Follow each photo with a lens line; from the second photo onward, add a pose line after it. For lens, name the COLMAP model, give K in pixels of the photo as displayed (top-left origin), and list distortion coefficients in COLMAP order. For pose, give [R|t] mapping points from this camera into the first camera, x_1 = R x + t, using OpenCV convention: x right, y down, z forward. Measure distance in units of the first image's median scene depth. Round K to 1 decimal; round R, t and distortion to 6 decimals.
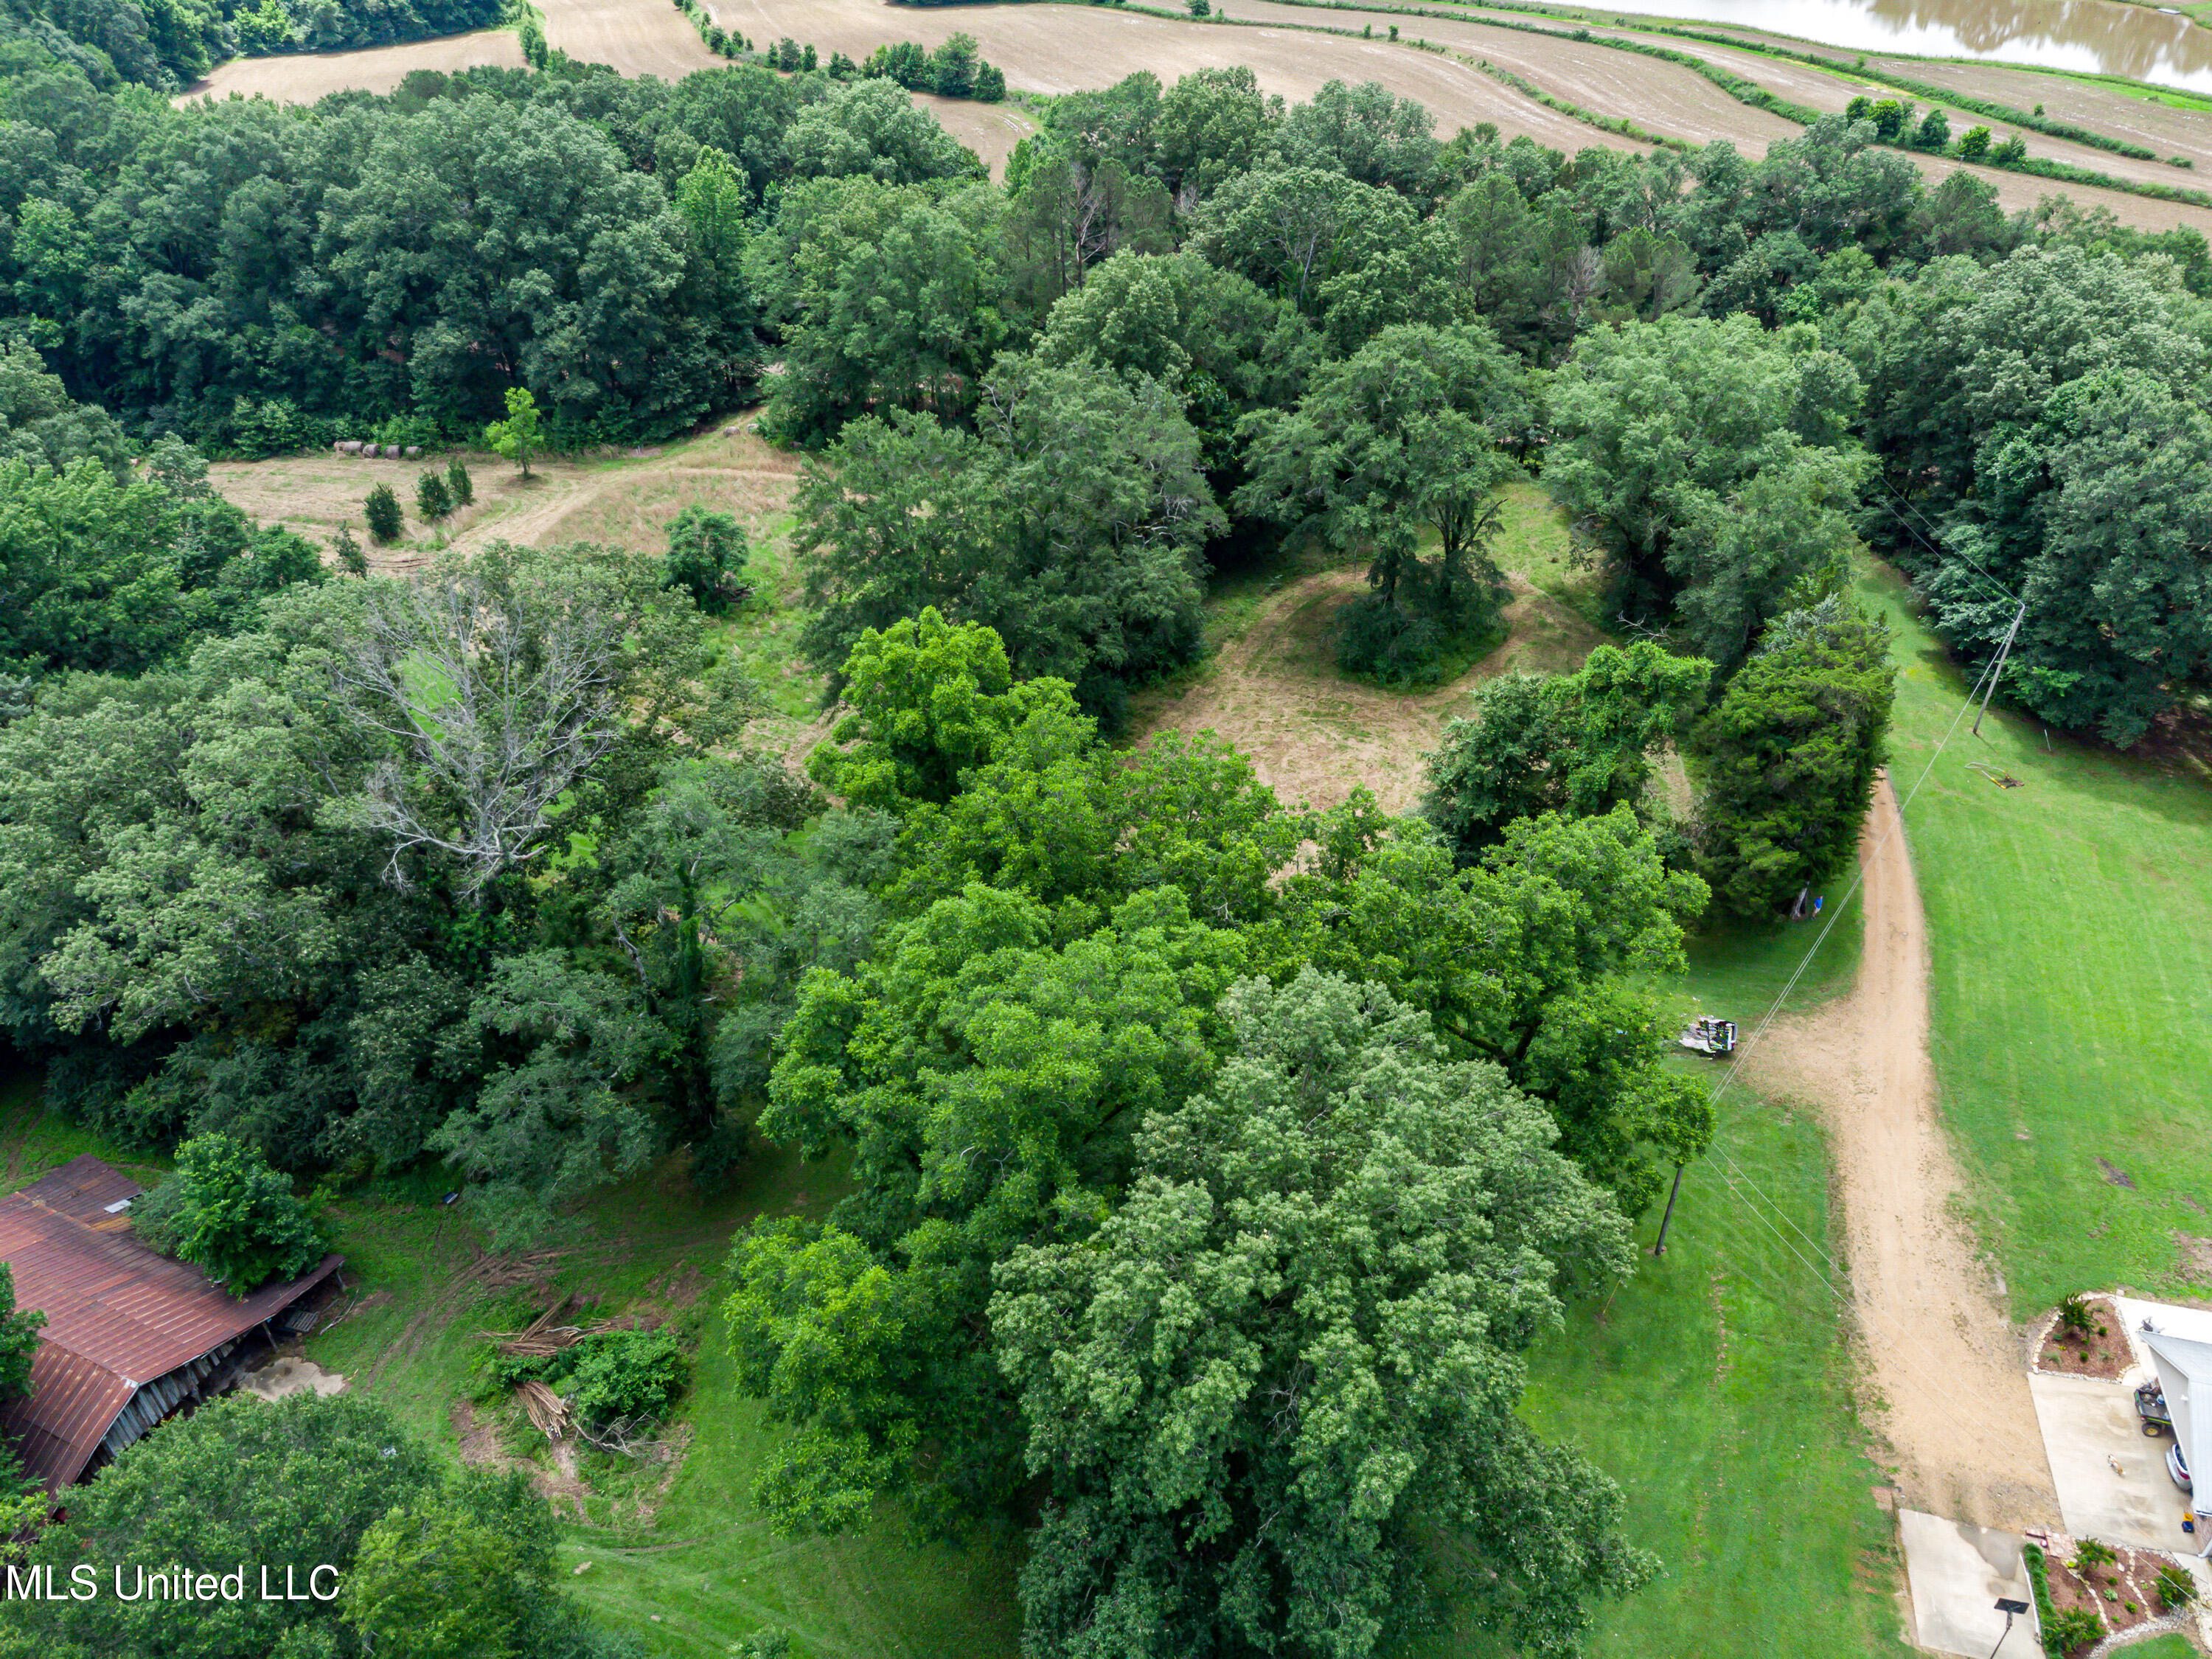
lens RADIAL K [[1642.1, 0, 1103.6], [0, 1642.1, 839.7], [0, 0, 1]] dist [0.012840, -0.004106]
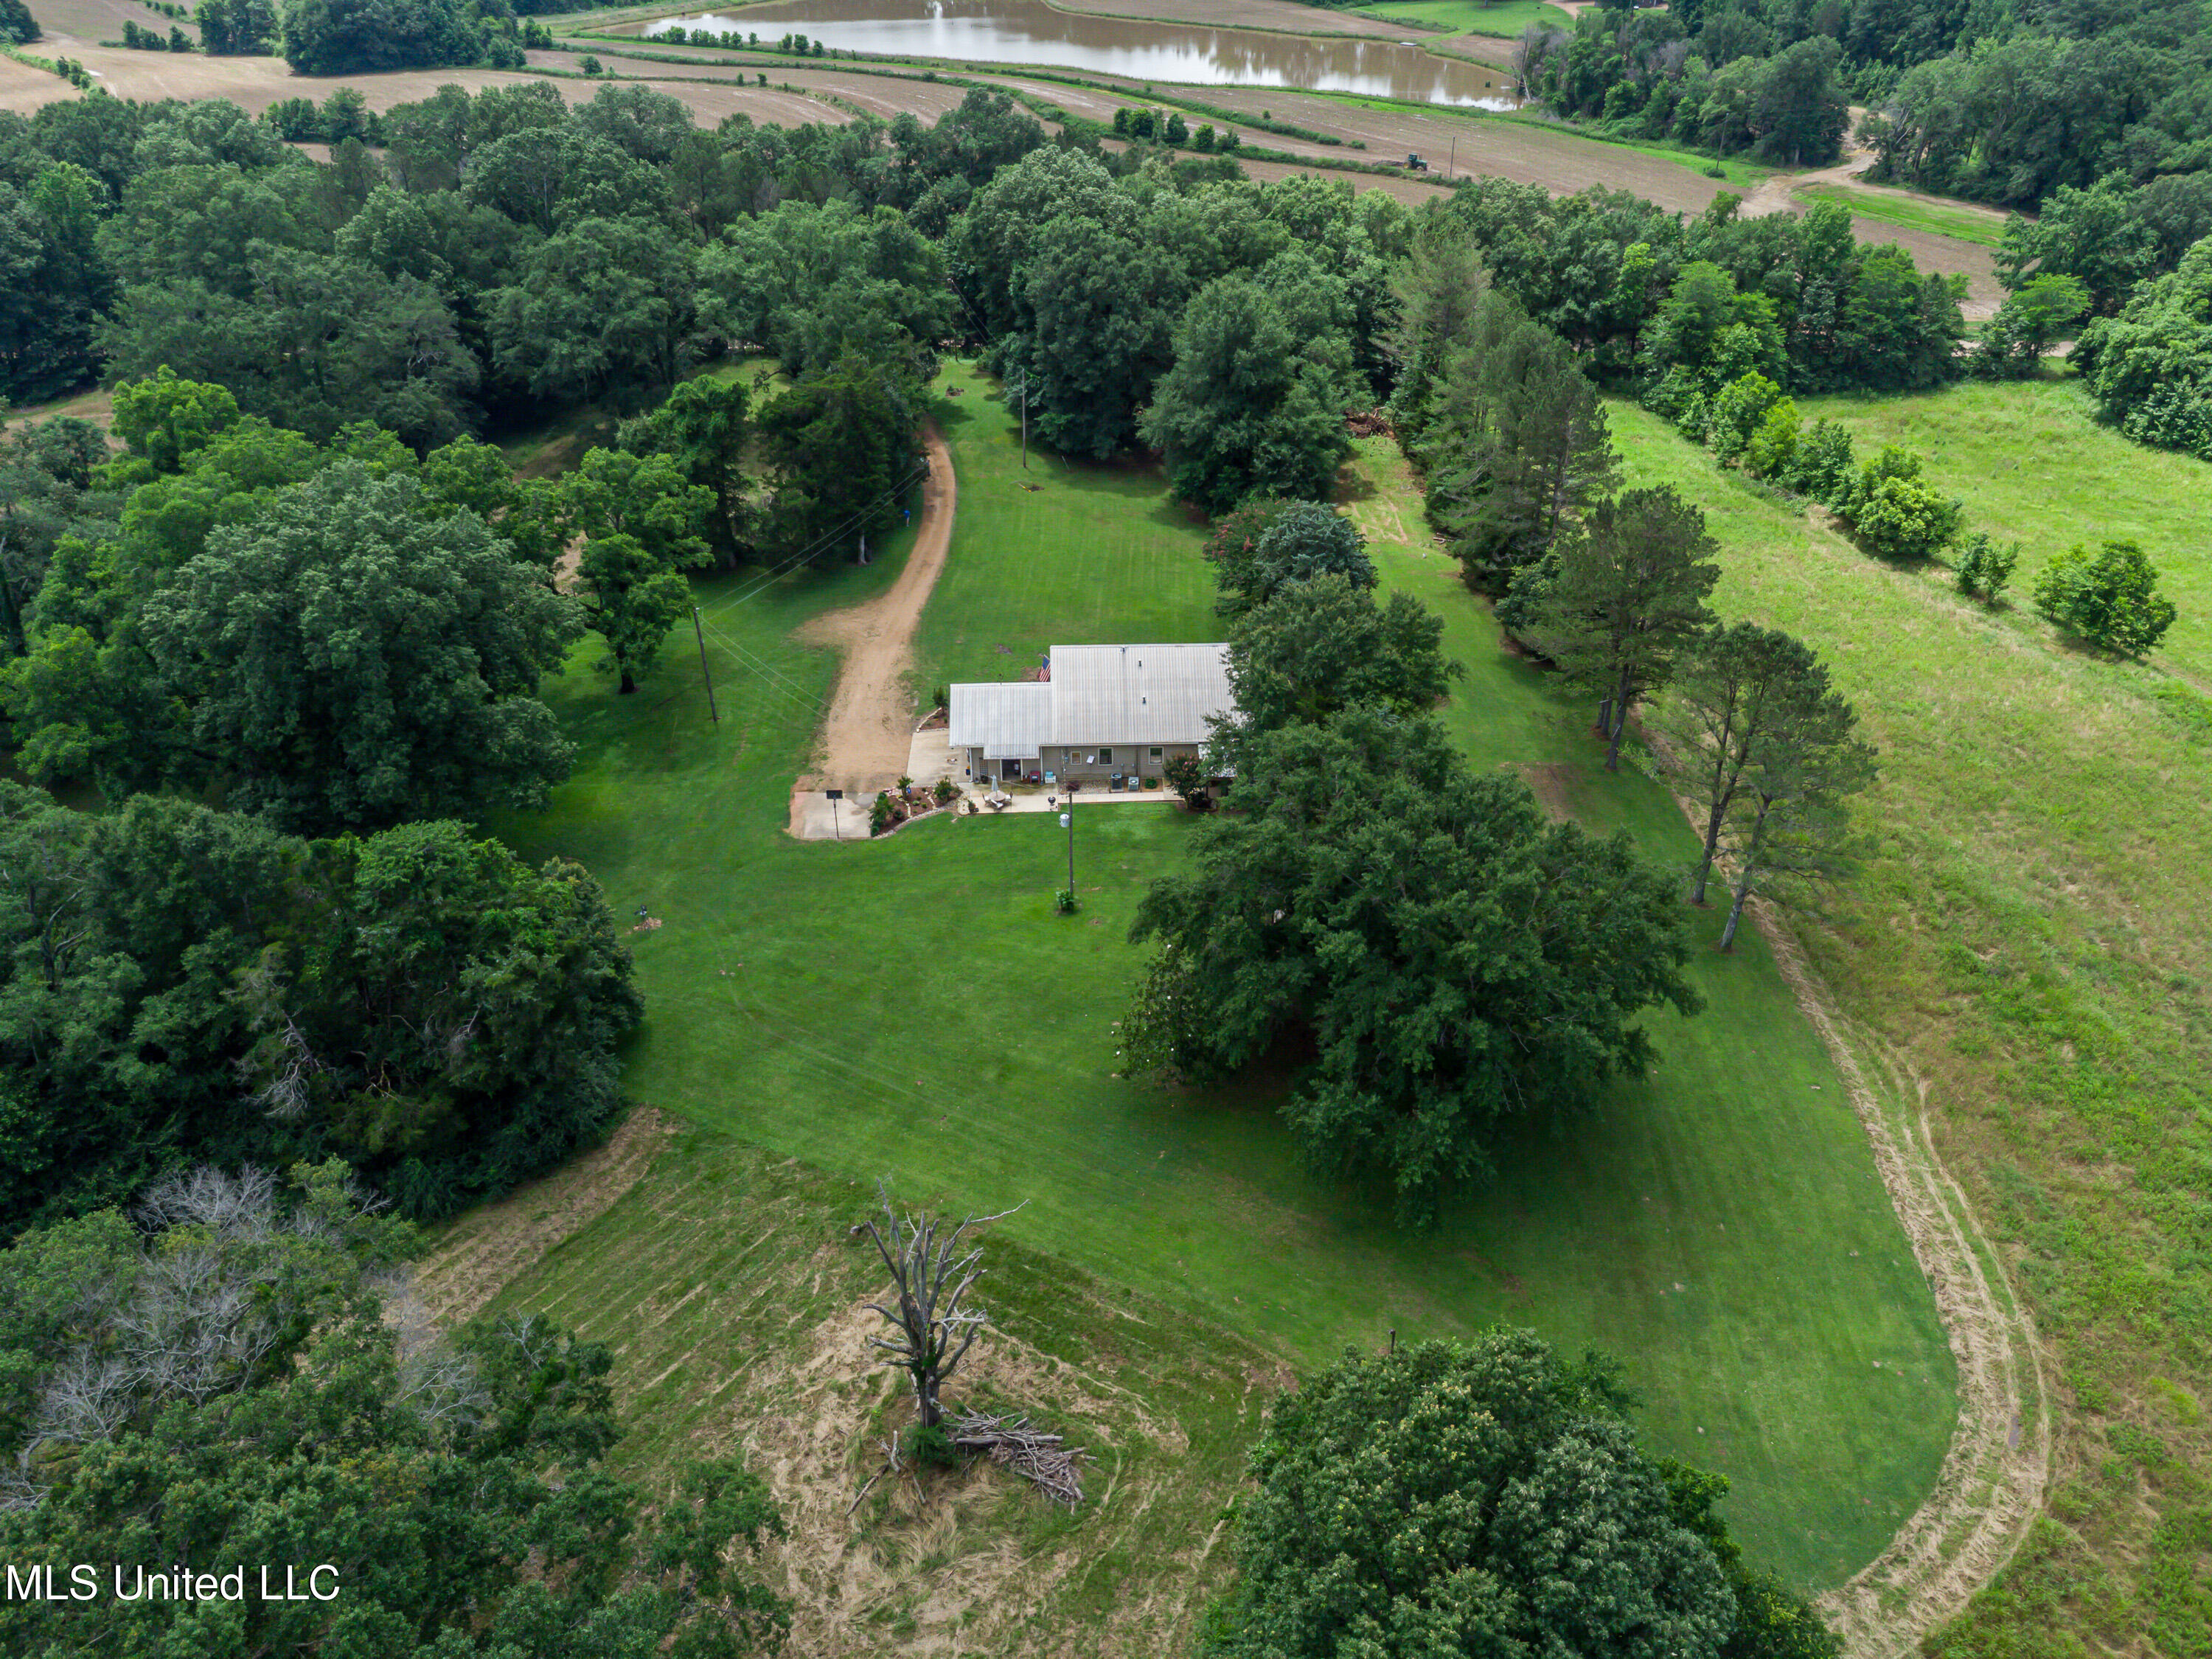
lens RADIAL K [[1642.1, 0, 1103.5], [0, 1642.1, 829.8], [0, 0, 1]] dist [0.012840, -0.004106]
pose [[0.963782, -0.142892, 0.225180, 0.153001], [0.154208, 0.987474, -0.033397, 0.219473], [-0.217587, 0.066912, 0.973745, -0.293045]]
